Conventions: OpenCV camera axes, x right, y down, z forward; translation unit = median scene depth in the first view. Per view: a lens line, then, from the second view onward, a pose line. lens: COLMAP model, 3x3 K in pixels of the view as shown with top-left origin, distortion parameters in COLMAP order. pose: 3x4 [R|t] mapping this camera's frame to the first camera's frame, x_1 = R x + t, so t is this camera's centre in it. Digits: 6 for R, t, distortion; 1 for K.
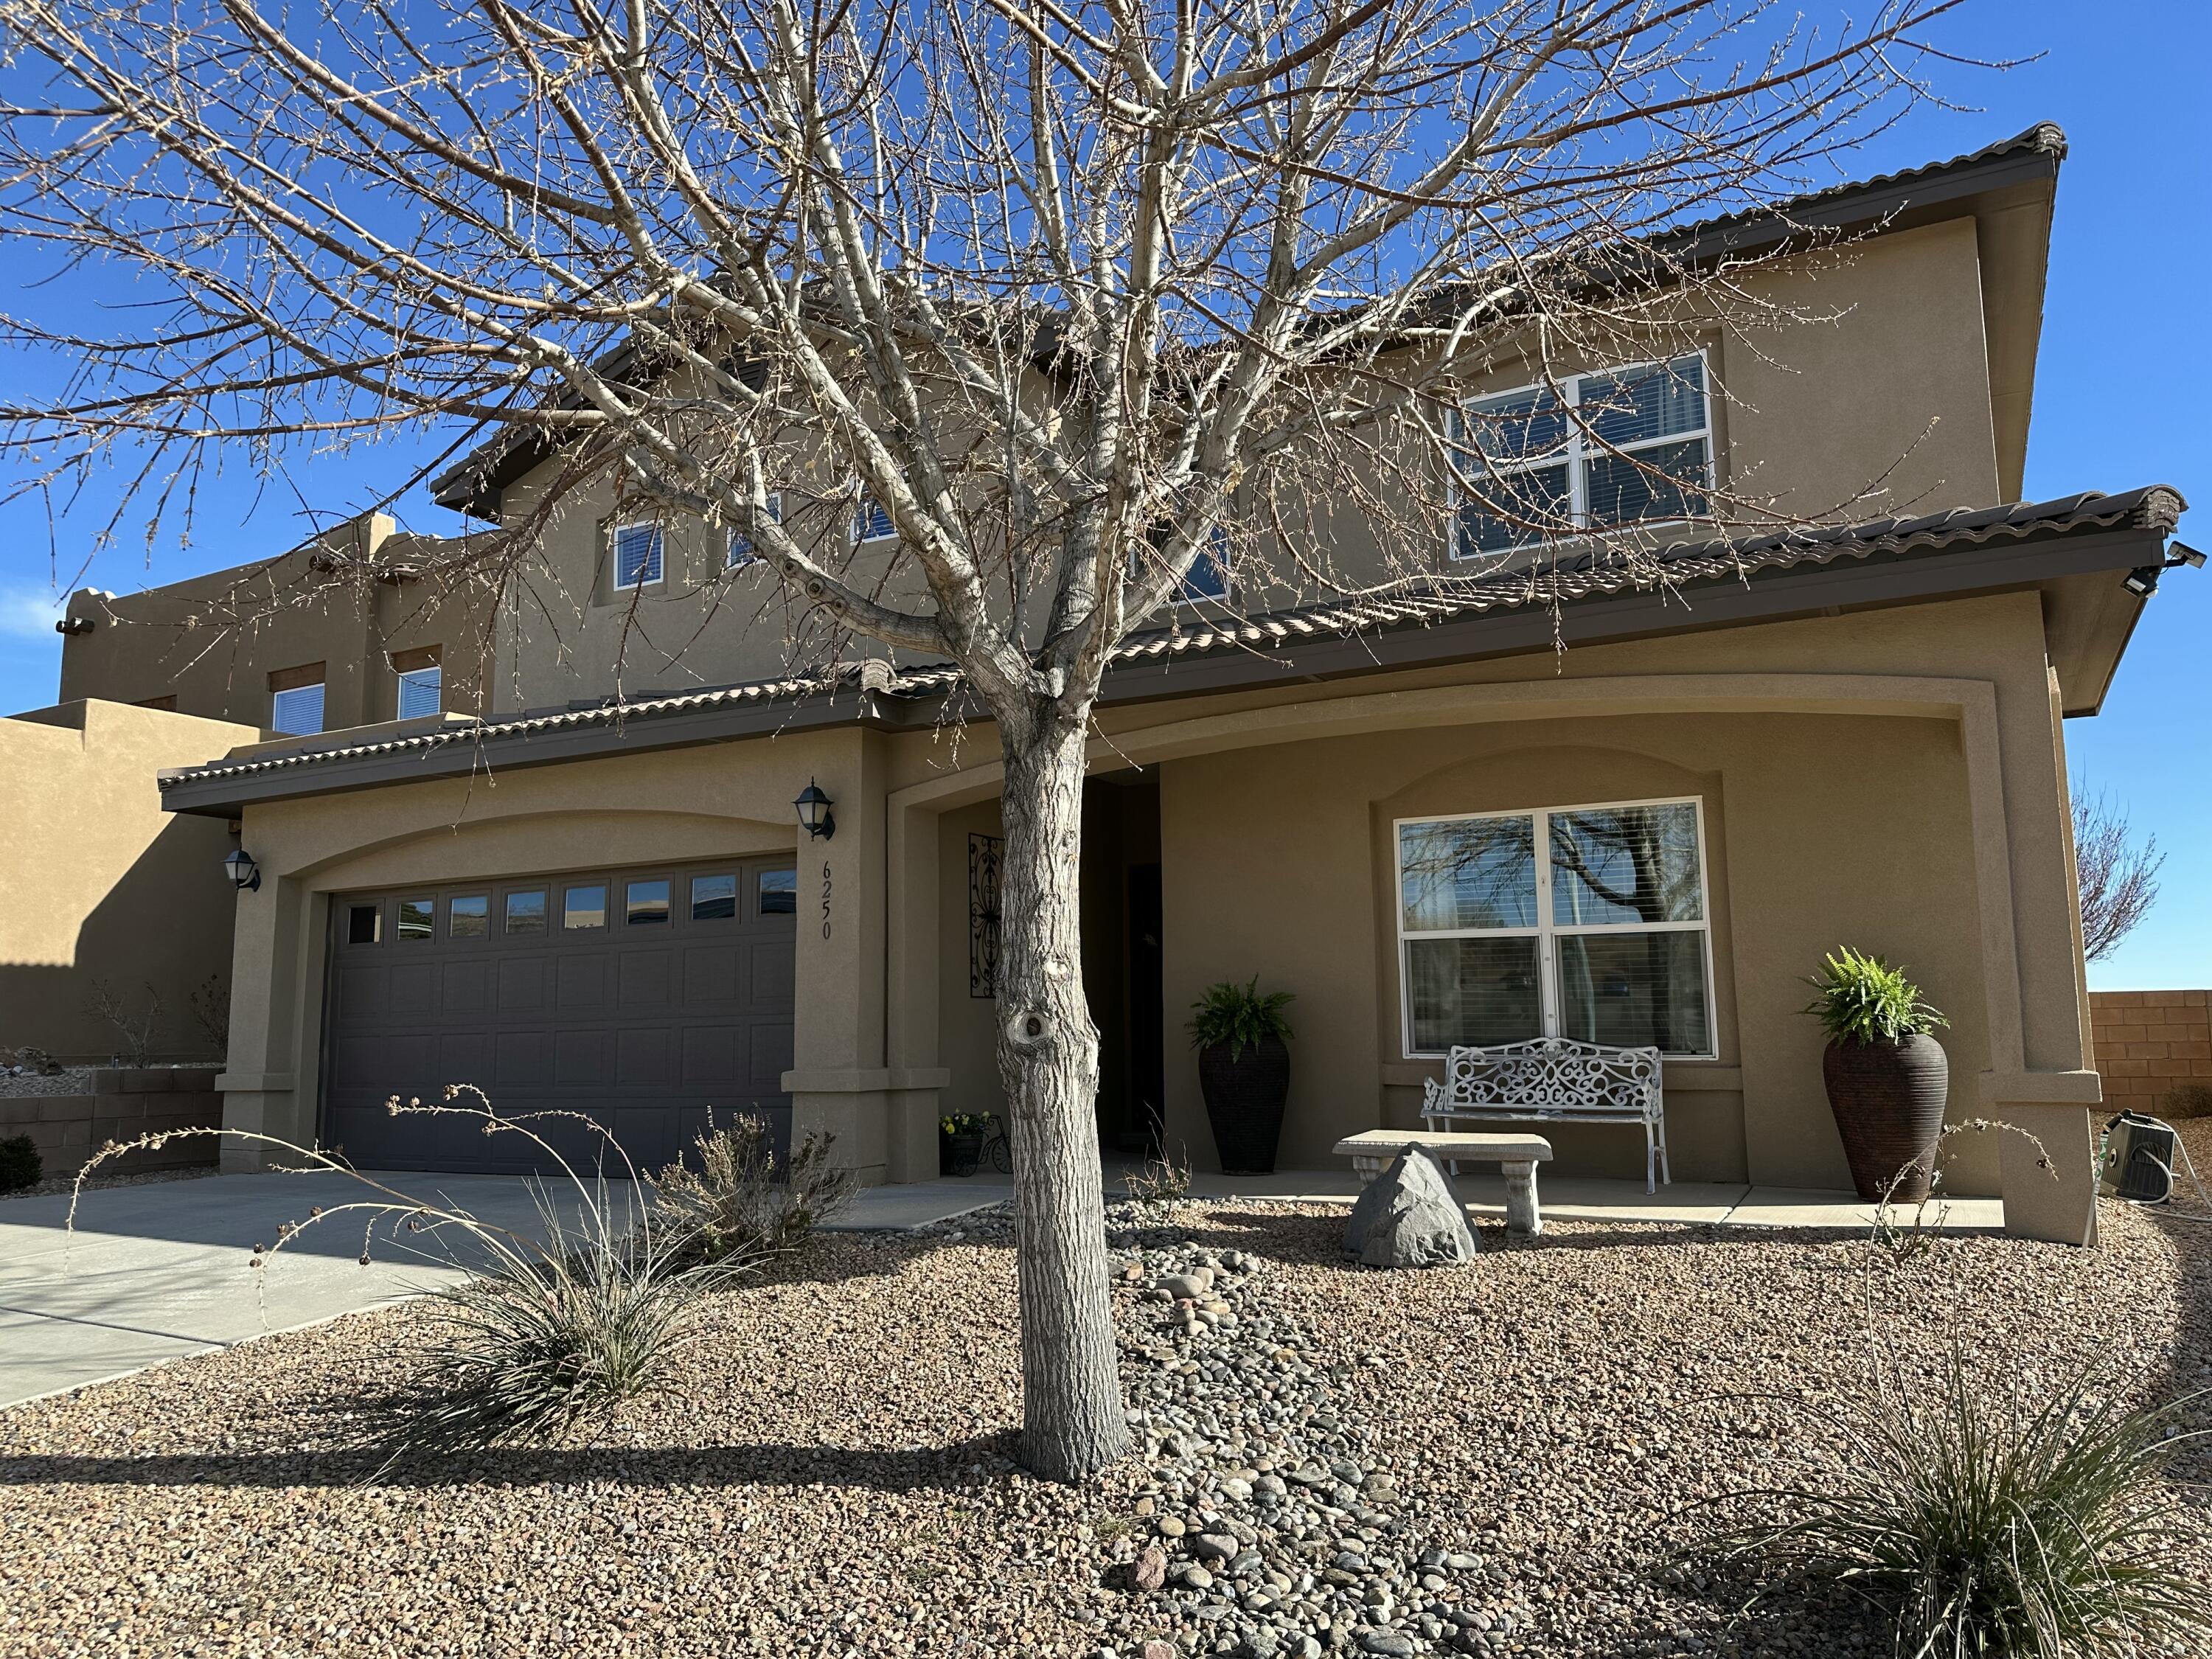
lens RADIAL K [[1542.5, 0, 1109.8], [0, 1542.5, 835.3], [0, 0, 1]] dist [0.110699, -0.169041]
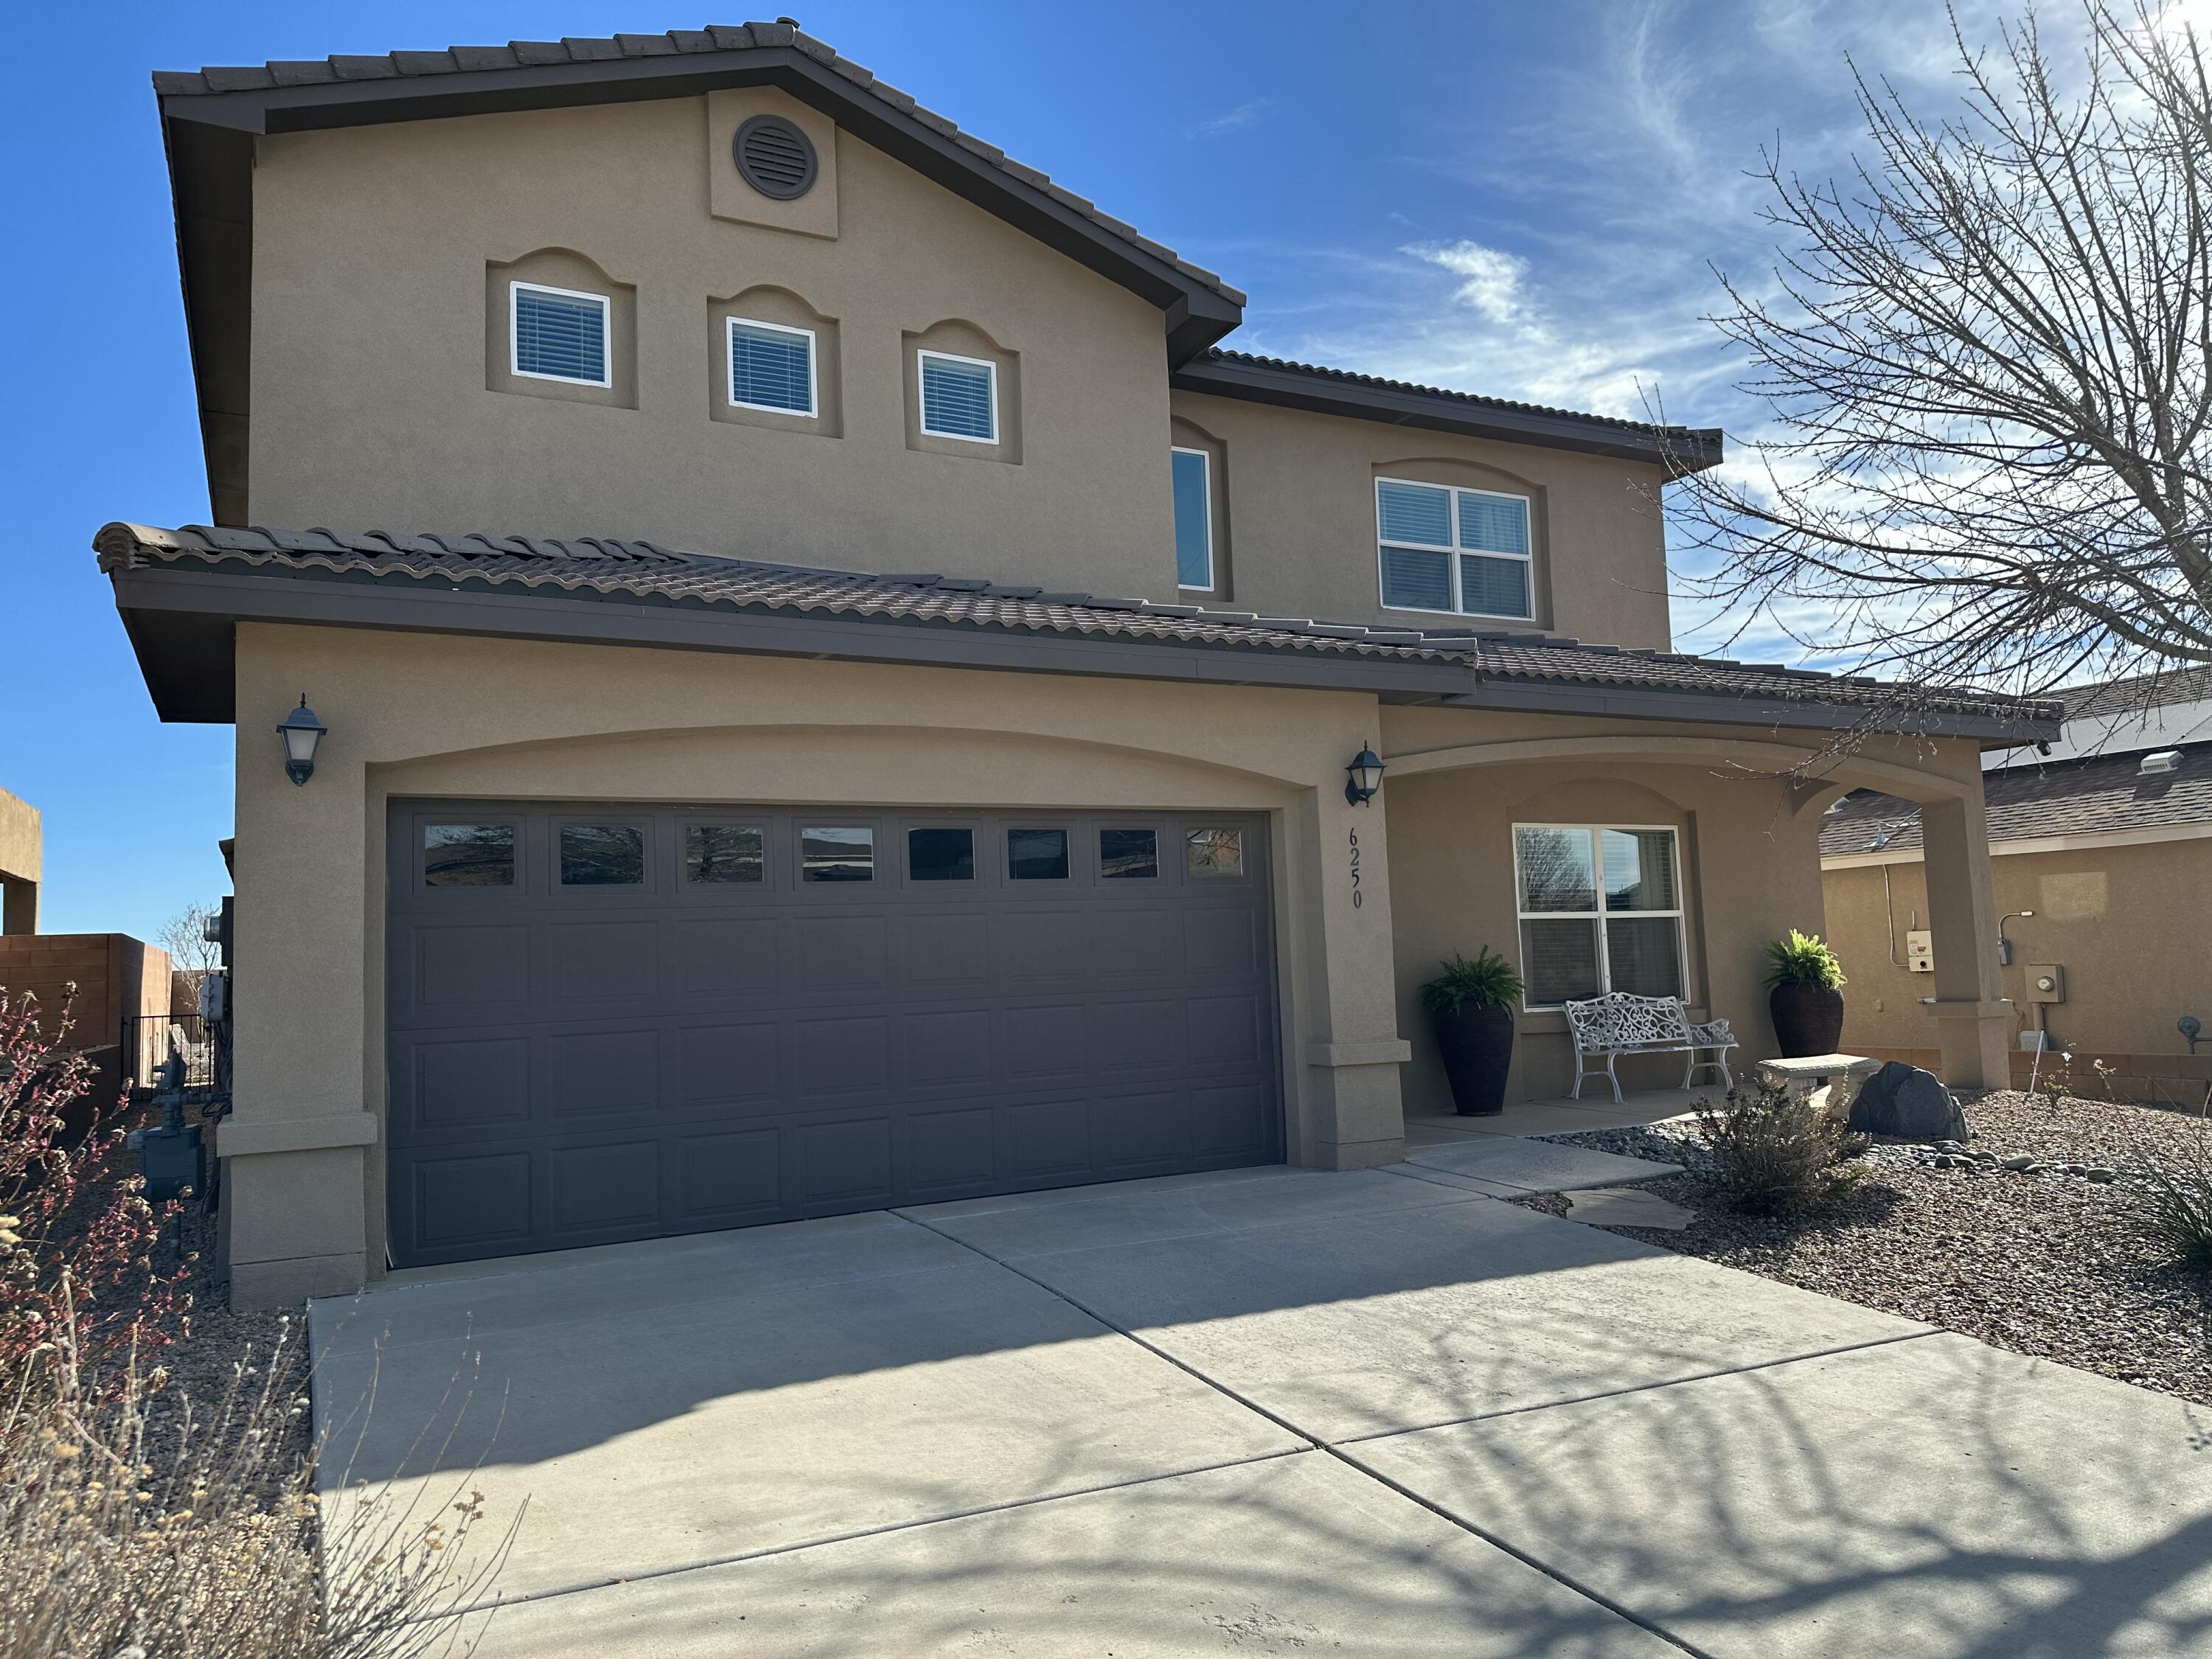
lens RADIAL K [[1547.2, 0, 1106.0], [0, 1547.2, 829.5], [0, 0, 1]] dist [0.066474, -0.072116]
pose [[0.559446, 0.065400, 0.826283, -1.125553], [-0.078216, 0.996599, -0.025924, 0.057879], [-0.825168, -0.050126, 0.562658, 0.608484]]
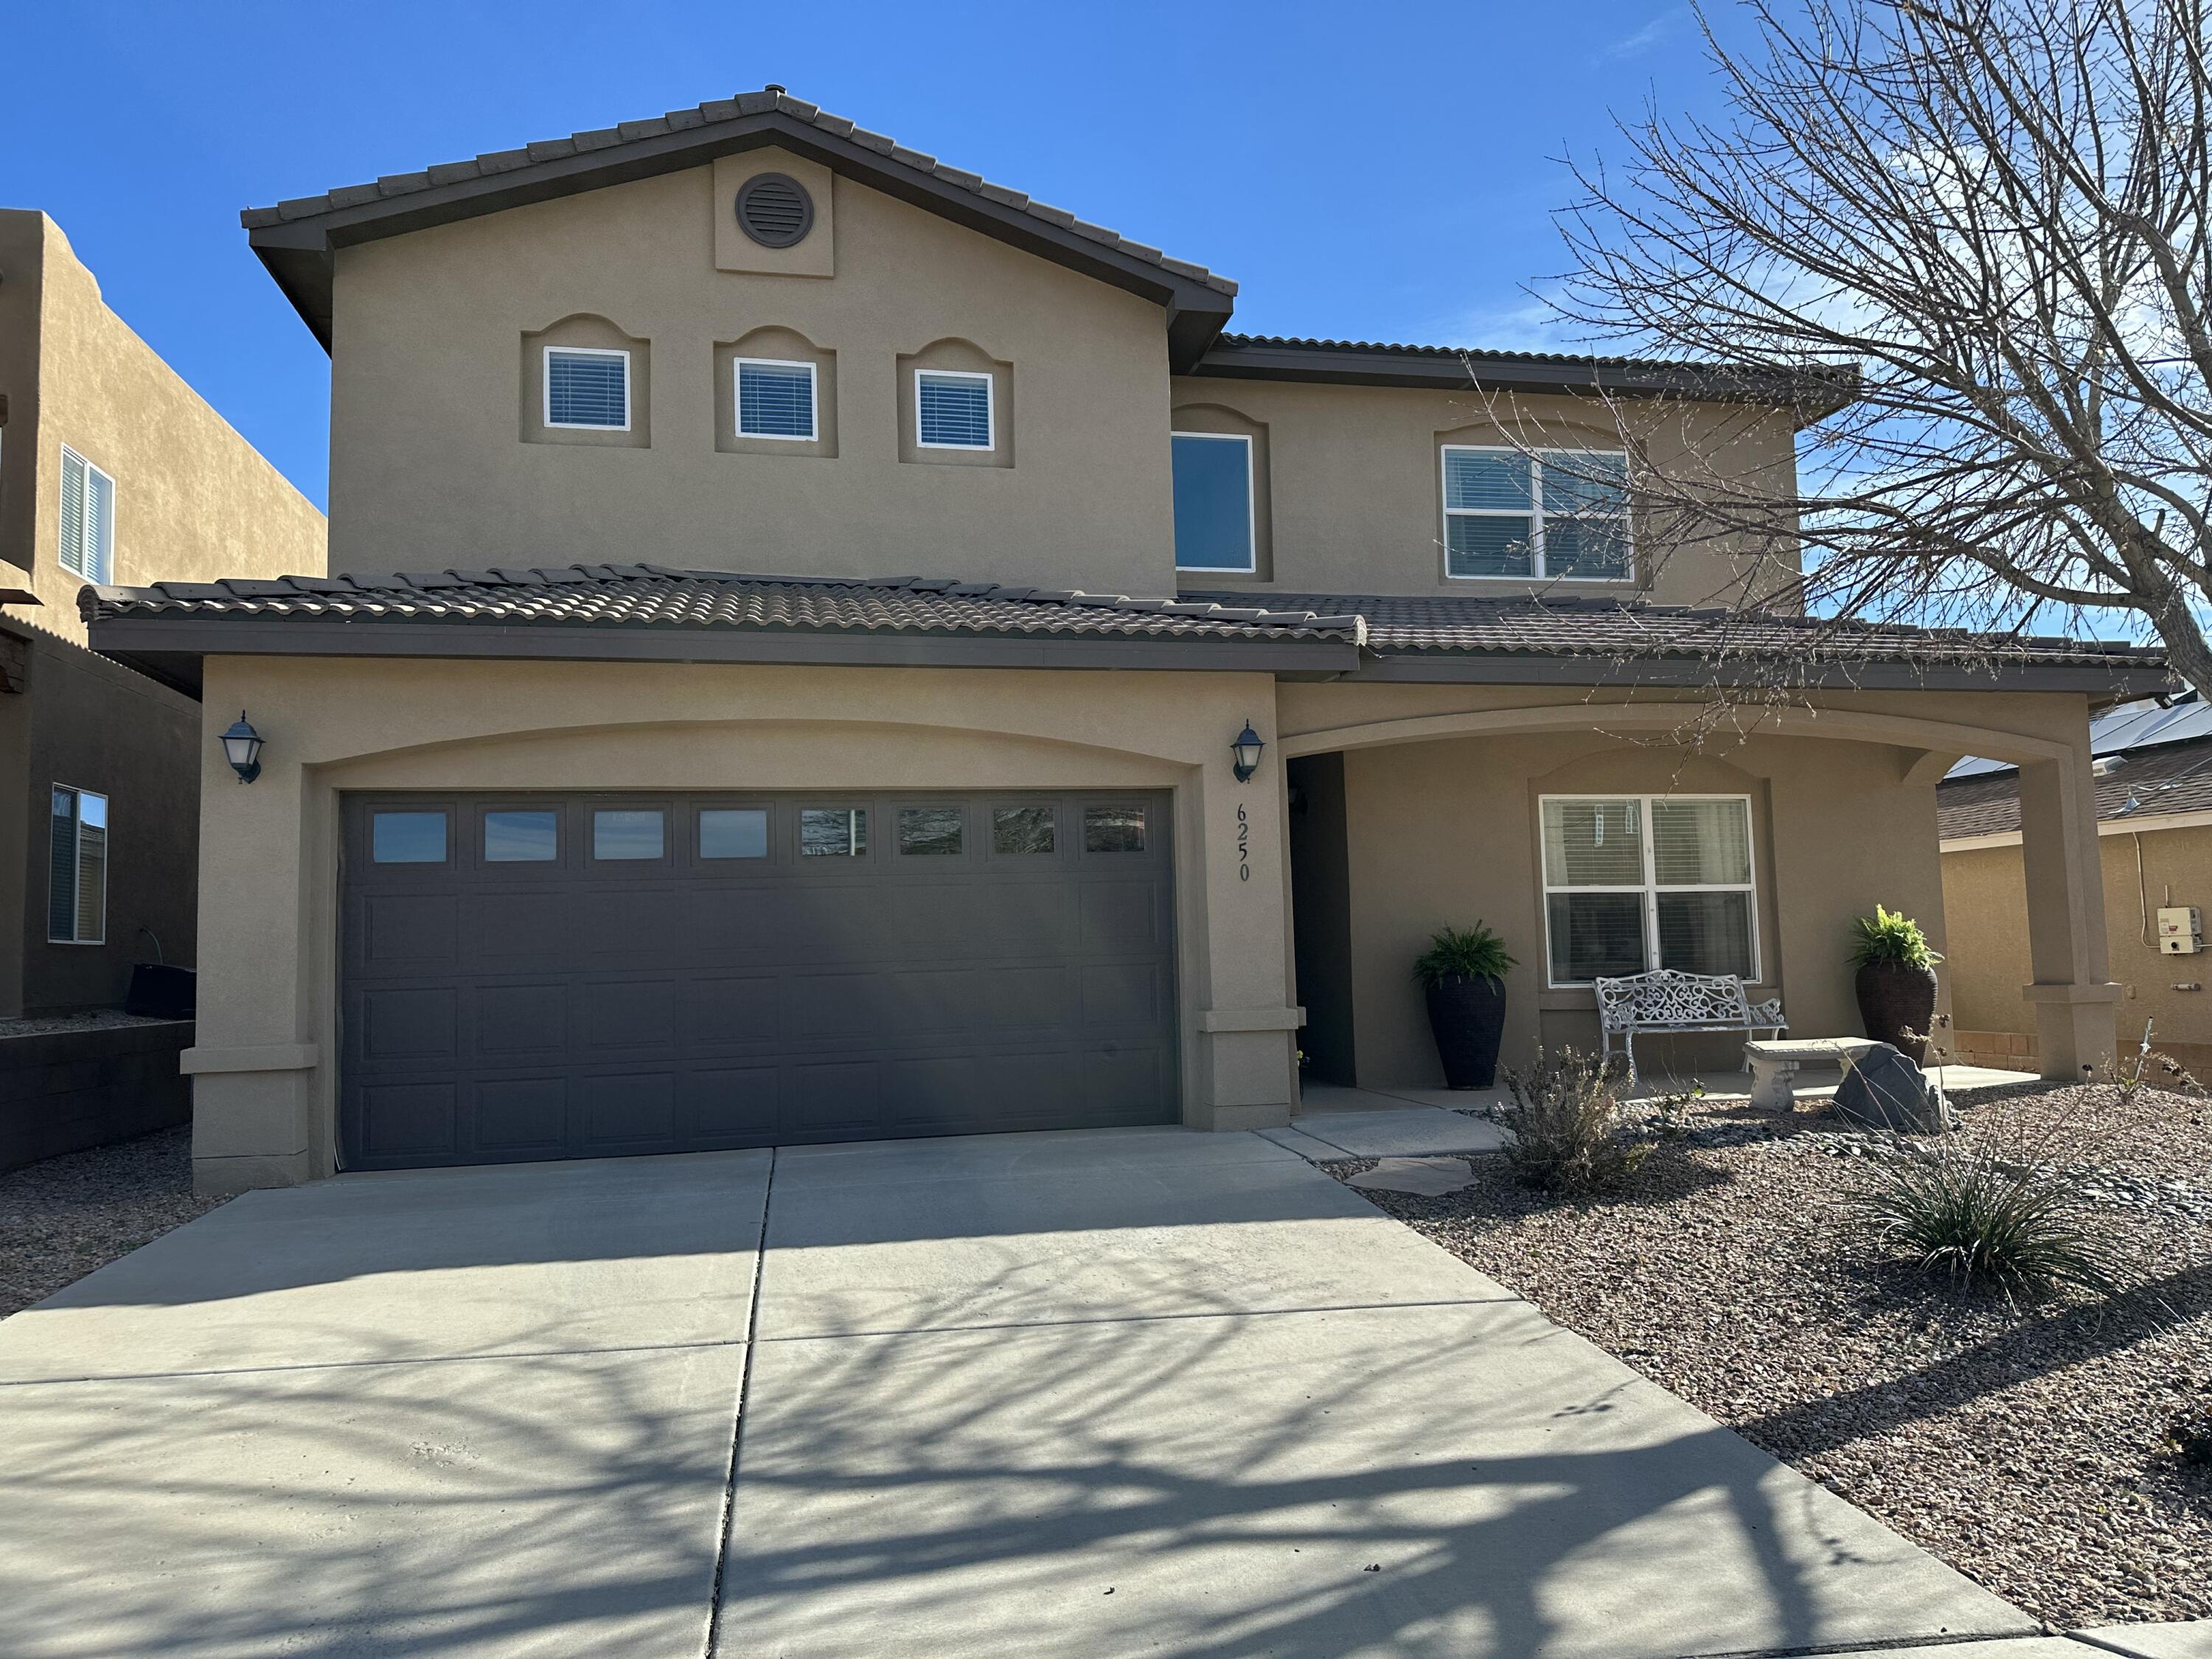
lens RADIAL K [[1547.2, 0, 1106.0], [0, 1547.2, 829.5], [0, 0, 1]] dist [0.066474, -0.072116]
pose [[0.763670, 0.045779, 0.643981, -0.940908], [-0.068903, 0.997565, 0.010794, 0.029913], [-0.641919, -0.052615, 0.764965, 0.299398]]
